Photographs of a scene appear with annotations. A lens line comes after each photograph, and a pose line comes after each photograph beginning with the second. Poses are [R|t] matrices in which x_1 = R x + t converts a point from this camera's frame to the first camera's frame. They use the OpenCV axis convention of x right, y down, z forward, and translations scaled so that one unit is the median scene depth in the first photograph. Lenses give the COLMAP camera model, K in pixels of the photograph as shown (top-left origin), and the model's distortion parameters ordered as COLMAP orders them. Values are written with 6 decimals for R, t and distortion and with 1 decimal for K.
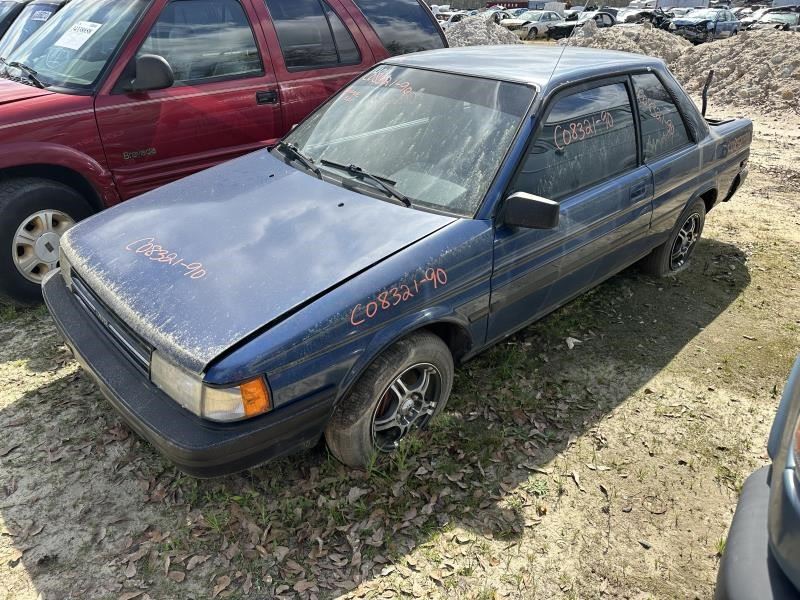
lens RADIAL K [[567.2, 0, 396.3], [0, 567.2, 300.2], [0, 0, 1]] dist [0.000490, -0.004148]
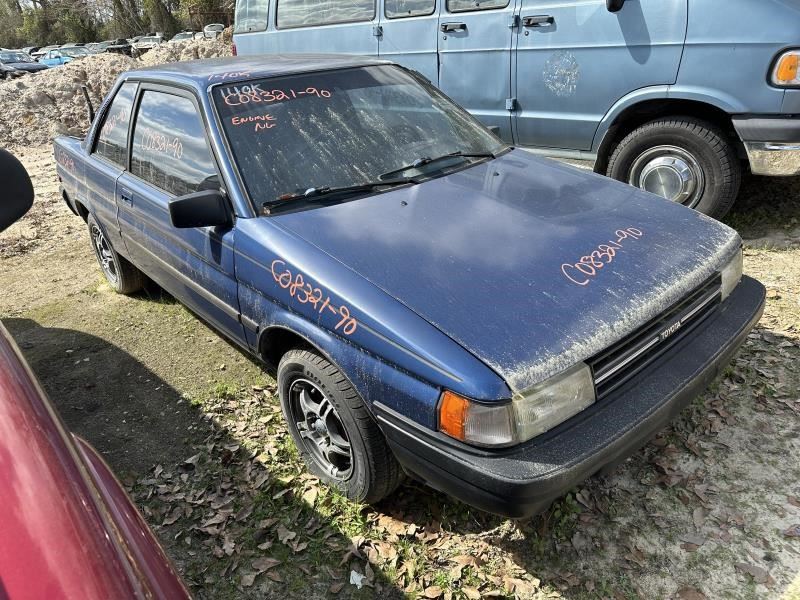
lens RADIAL K [[567.2, 0, 396.3], [0, 567.2, 300.2], [0, 0, 1]] dist [0.000490, -0.004148]
pose [[0.030082, -0.451600, 0.891713, -1.269404], [0.537506, 0.759457, 0.366487, -0.530596], [-0.842723, 0.468276, 0.265584, 1.108854]]
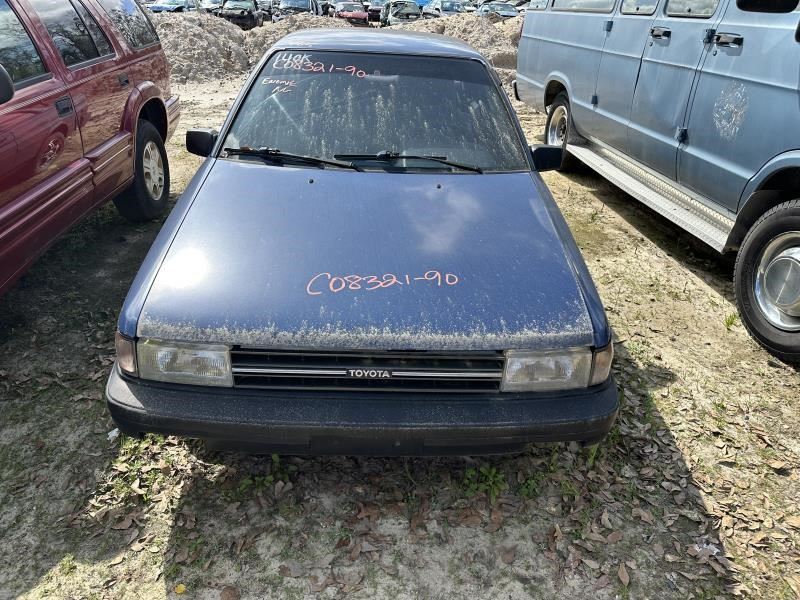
lens RADIAL K [[567.2, 0, 396.3], [0, 567.2, 300.2], [0, 0, 1]] dist [0.000490, -0.004148]
pose [[0.656338, -0.342030, 0.672485, -1.005416], [0.329352, 0.931814, 0.152483, -0.176922], [-0.678785, 0.121404, 0.724232, 0.387672]]
